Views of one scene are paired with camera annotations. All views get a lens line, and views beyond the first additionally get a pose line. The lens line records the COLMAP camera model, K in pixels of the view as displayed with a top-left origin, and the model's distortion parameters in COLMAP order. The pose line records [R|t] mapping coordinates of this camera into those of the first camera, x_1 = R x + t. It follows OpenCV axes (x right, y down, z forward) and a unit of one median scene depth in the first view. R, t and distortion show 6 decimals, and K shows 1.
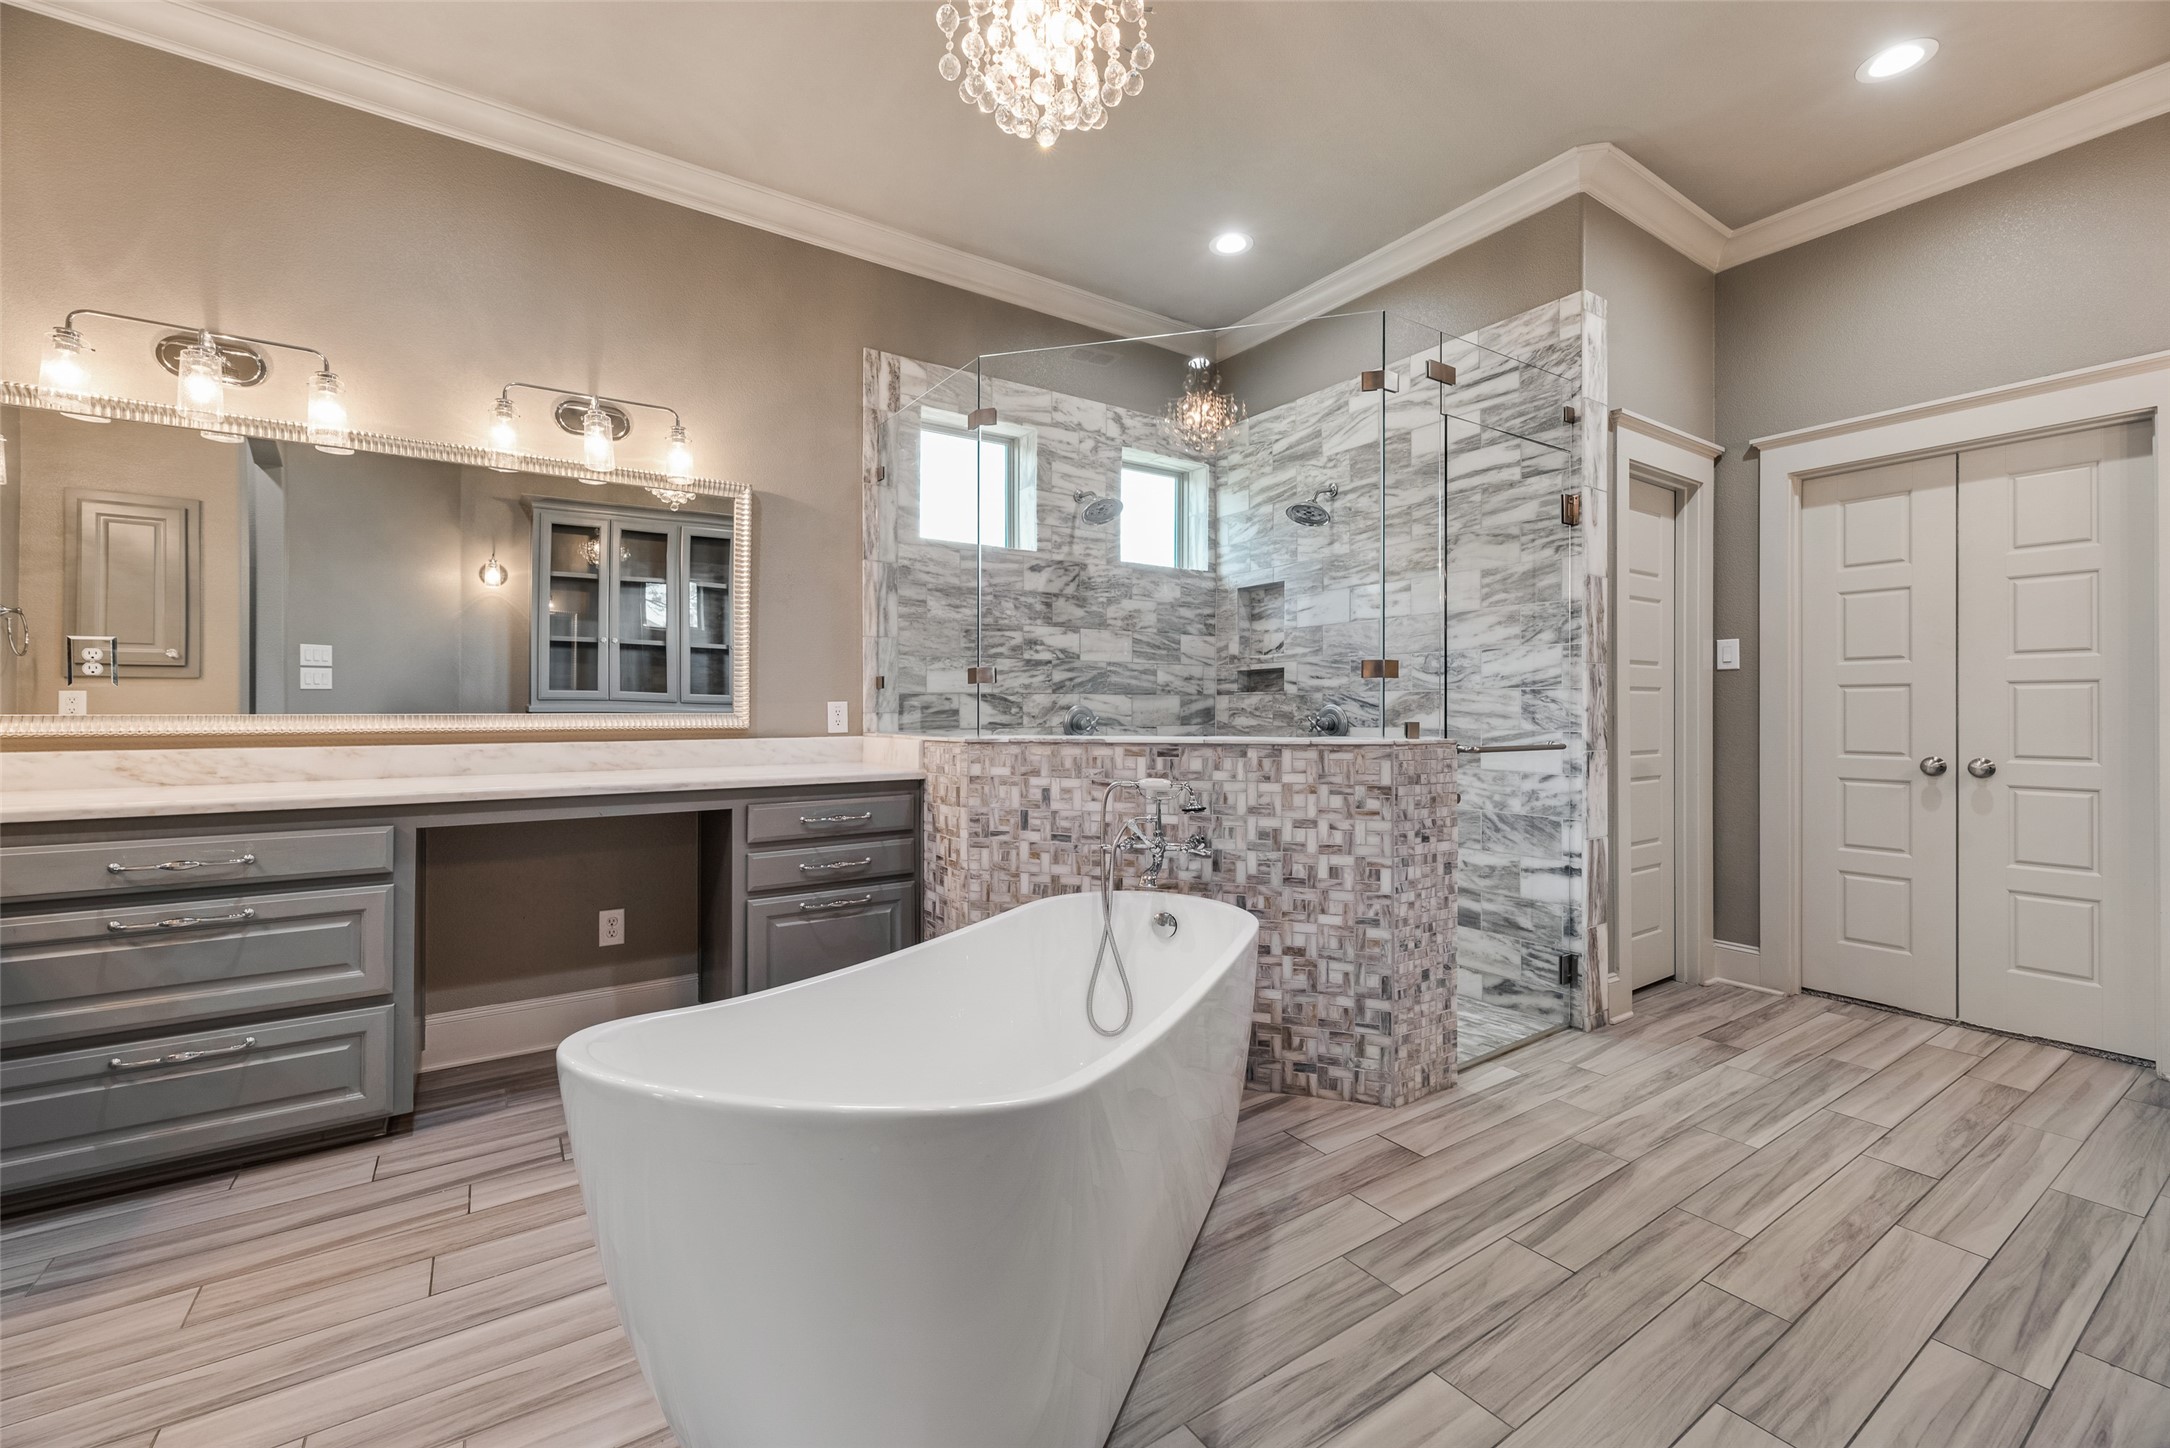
lens RADIAL K [[876.9, 0, 1101.1], [0, 876.9, 712.4], [0, 0, 1]] dist [0.001285, 0.000197]
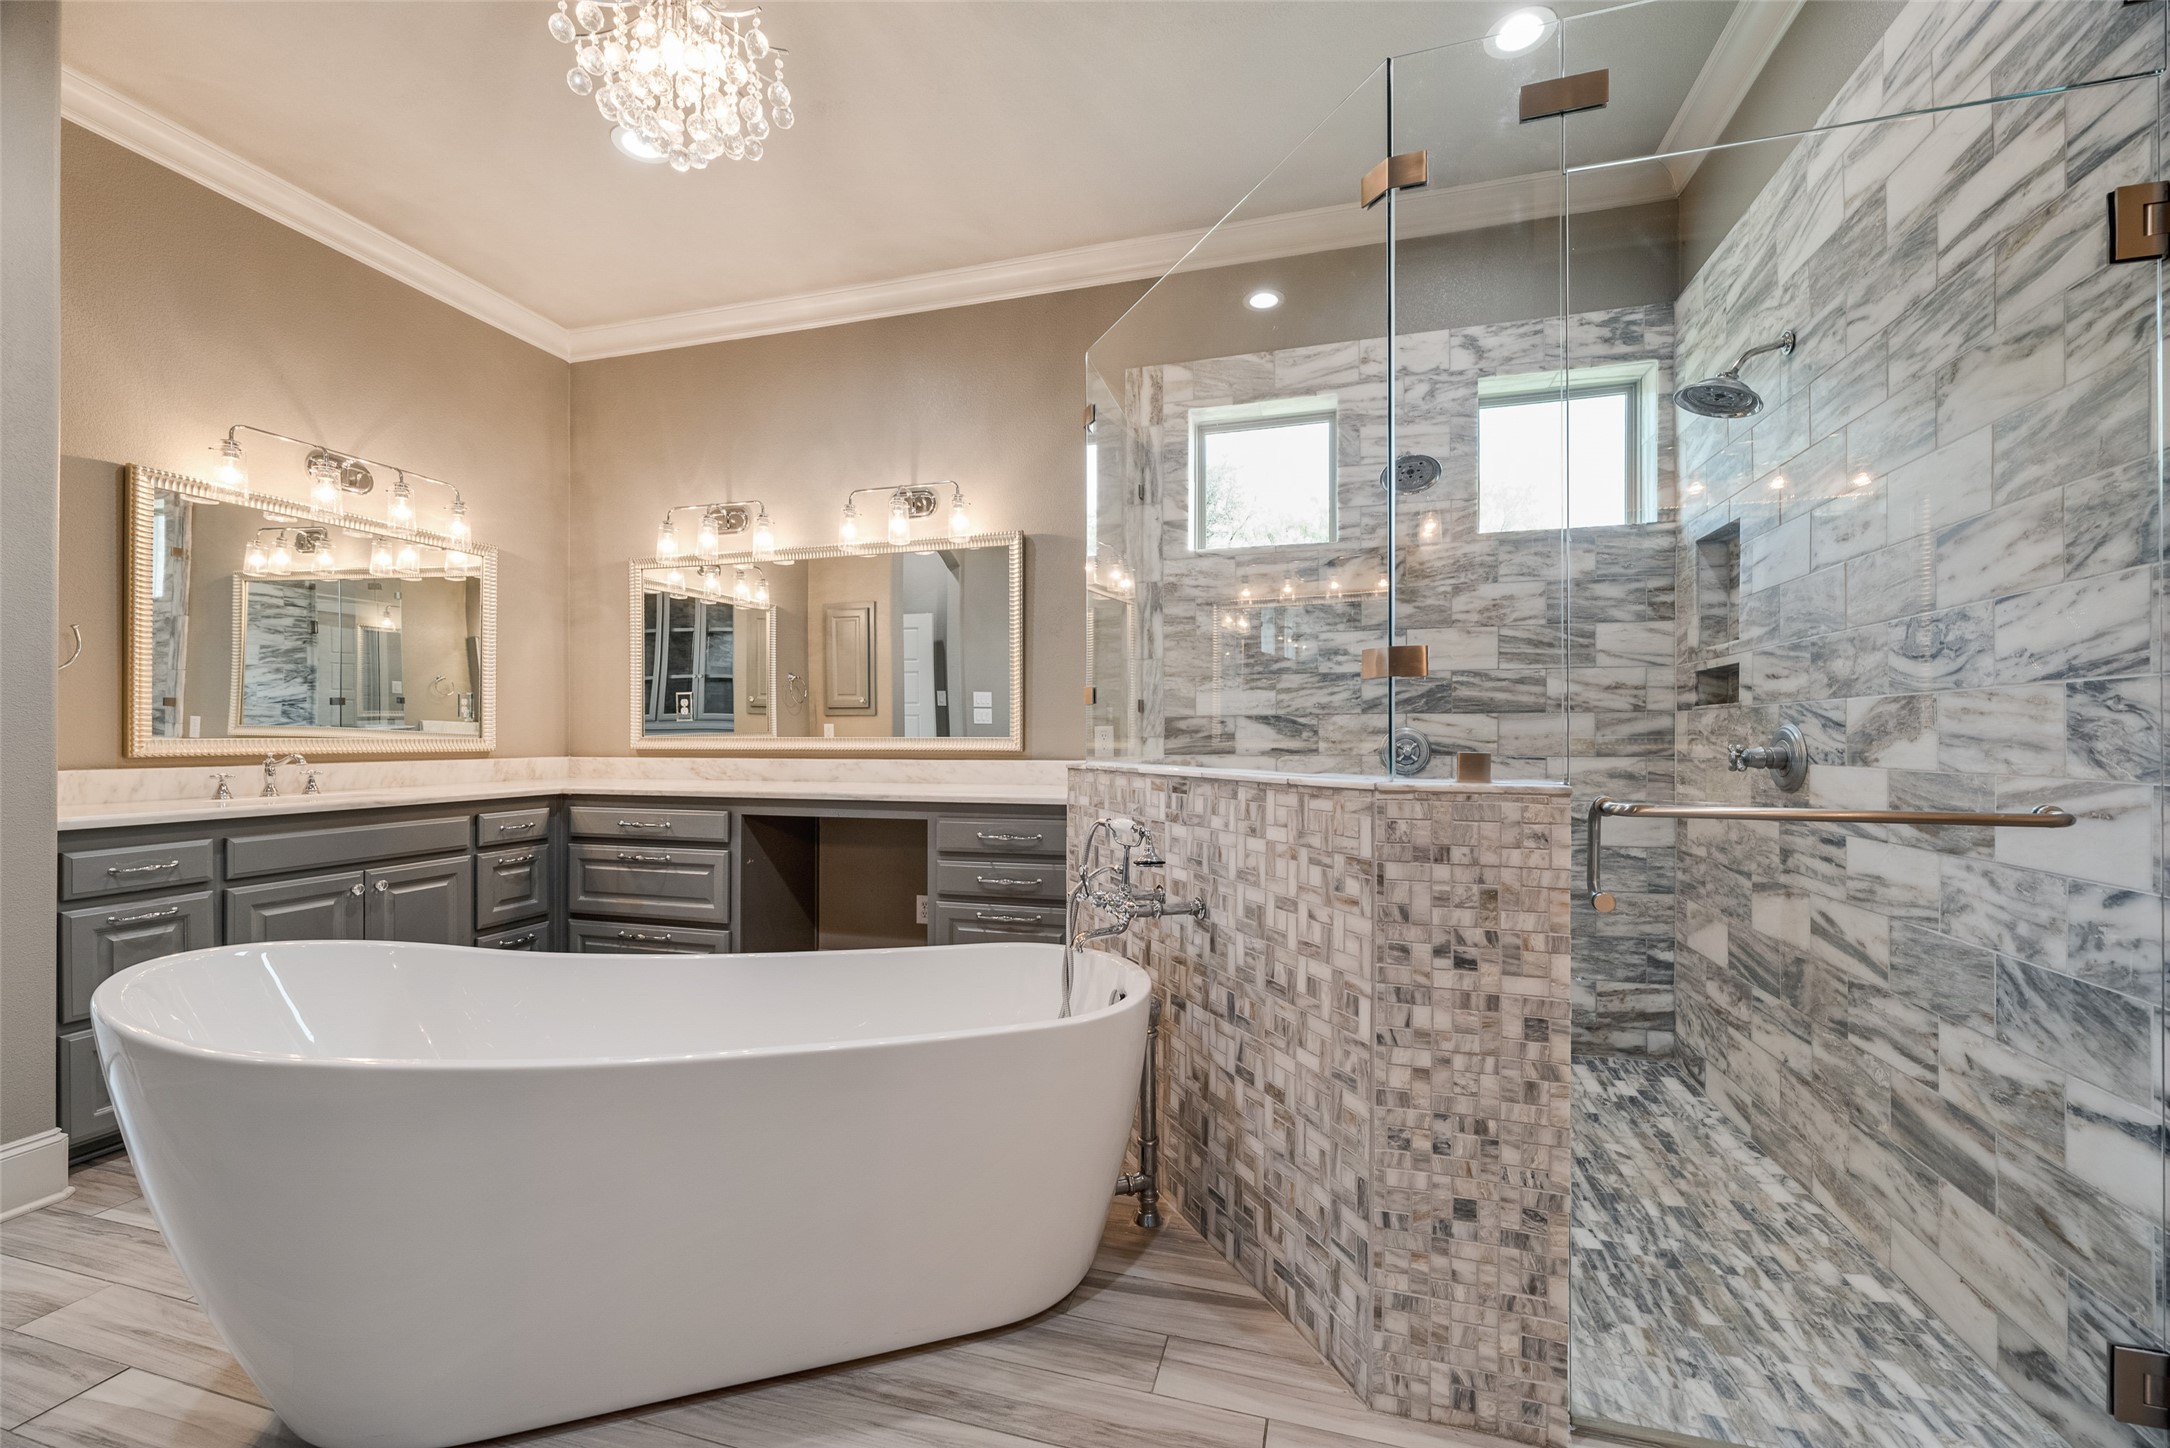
lens RADIAL K [[876.9, 0, 1097.8], [0, 876.9, 737.5], [0, 0, 1]] dist [0.001285, 0.000197]
pose [[0.637363, 0.001162, -0.770563, 0.519588], [-0.002291, 0.999997, -0.000387, 0.001535], [0.770560, 0.002012, 0.637364, 0.374091]]
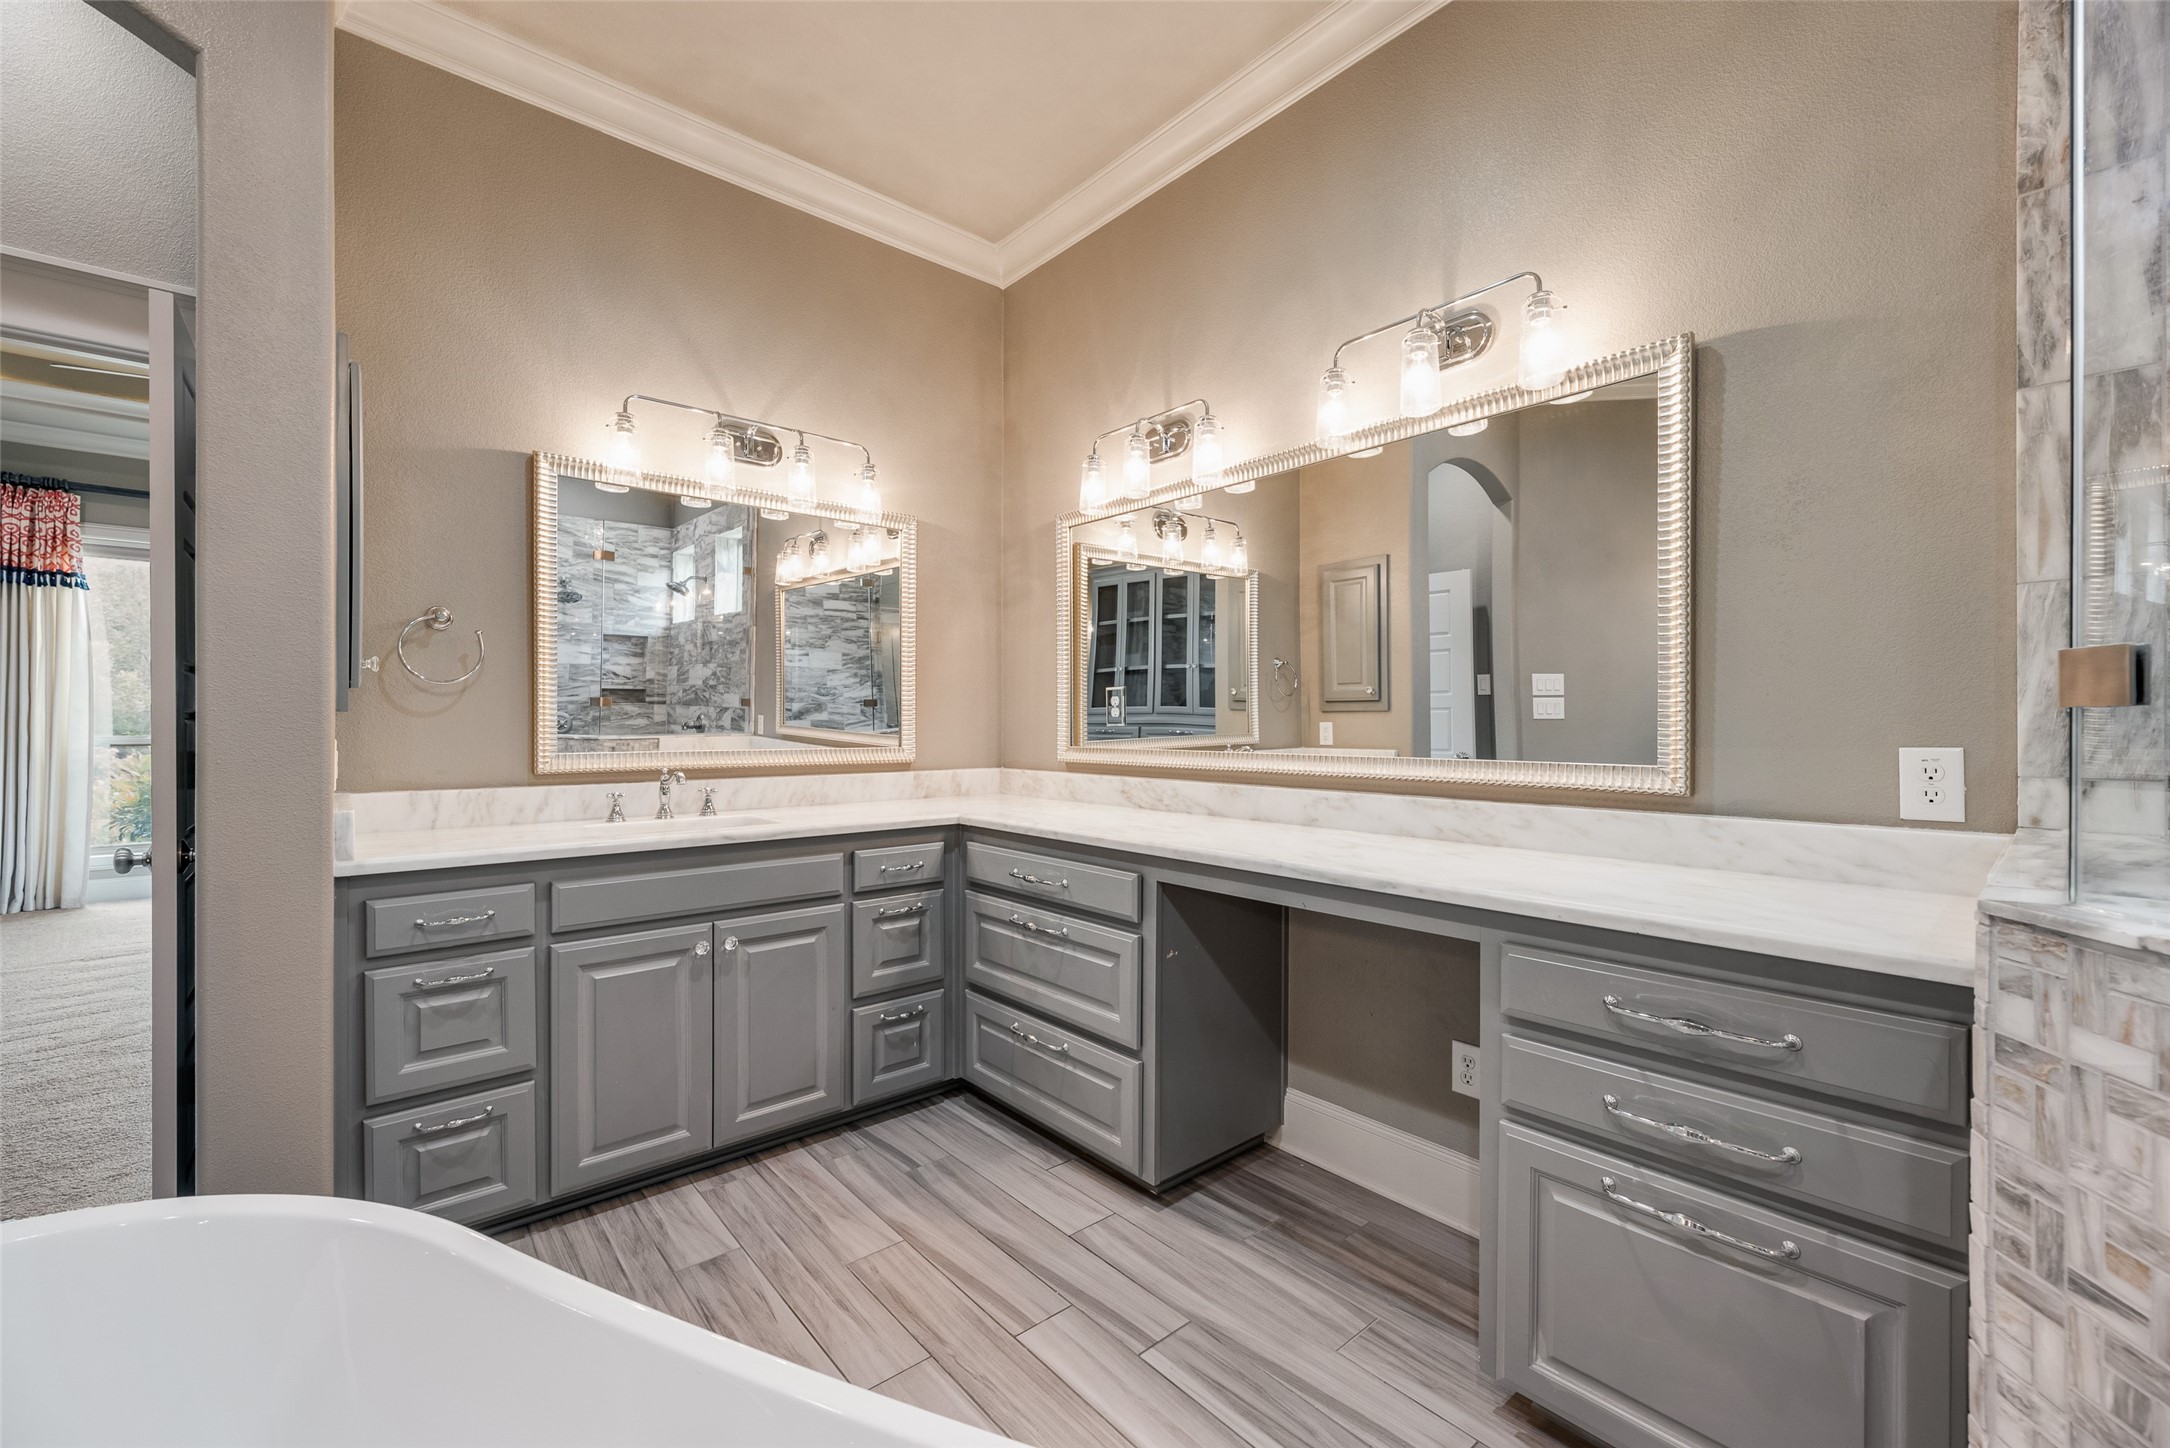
lens RADIAL K [[876.9, 0, 1080.8], [0, 876.9, 725.6], [0, 0, 1]] dist [0.001285, 0.000197]
pose [[0.095692, 0.001717, -0.995410, 0.091683], [-0.004674, 0.999988, 0.001275, -0.022782], [0.995400, 0.004531, 0.095699, 0.592939]]
